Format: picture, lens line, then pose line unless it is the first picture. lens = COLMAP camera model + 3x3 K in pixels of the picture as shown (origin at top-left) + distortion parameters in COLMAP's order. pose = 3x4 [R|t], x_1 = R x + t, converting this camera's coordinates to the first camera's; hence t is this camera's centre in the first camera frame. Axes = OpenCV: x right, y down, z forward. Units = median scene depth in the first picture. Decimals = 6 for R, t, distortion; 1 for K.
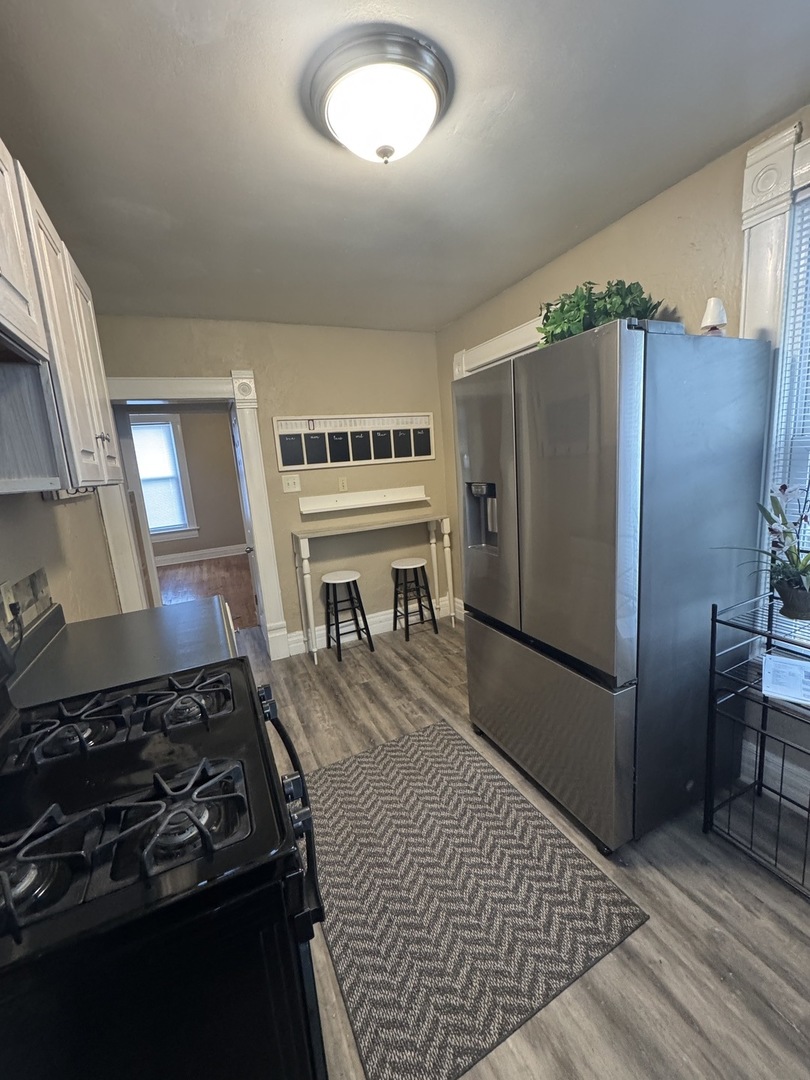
lens RADIAL K [[431.9, 0, 405.0], [0, 431.9, 540.0], [0, 0, 1]] dist [-0.000667, -0.000175]
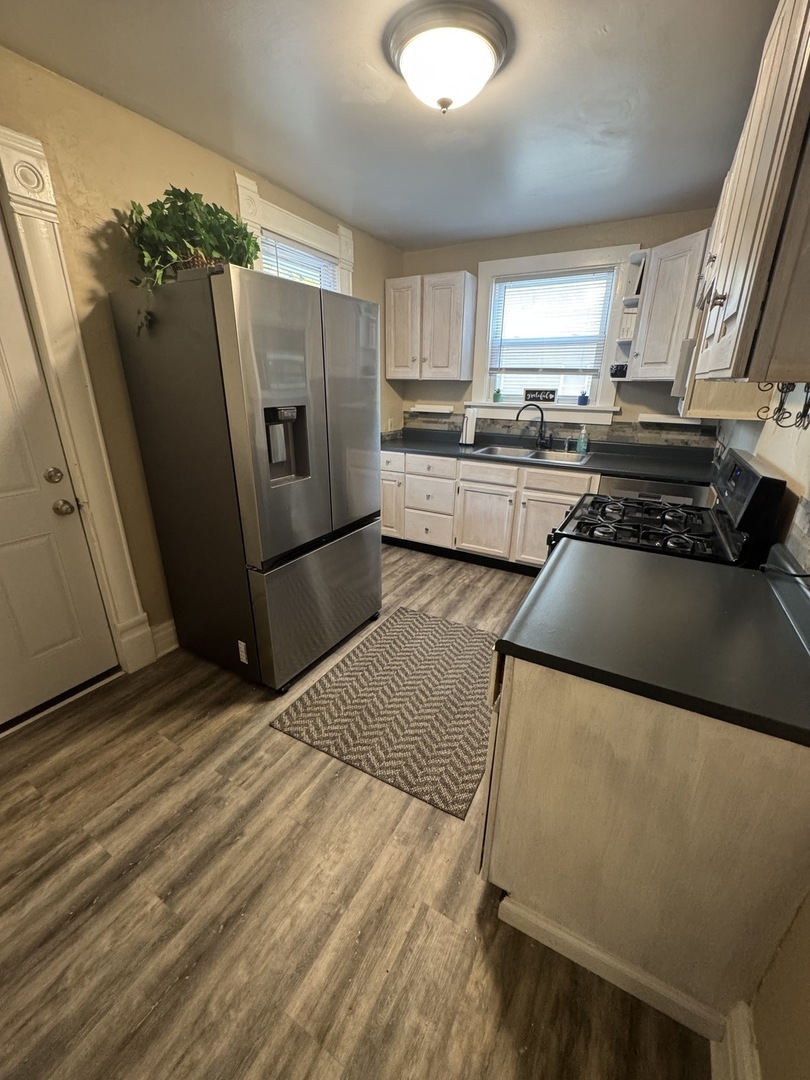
lens RADIAL K [[431.9, 0, 405.0], [0, 431.9, 540.0], [0, 0, 1]] dist [-0.000667, -0.000175]
pose [[-0.579796, -0.218424, 0.784938, -0.656575], [0.180185, 0.905167, 0.384974, -0.158923], [-0.794588, 0.364641, -0.485456, 1.170882]]
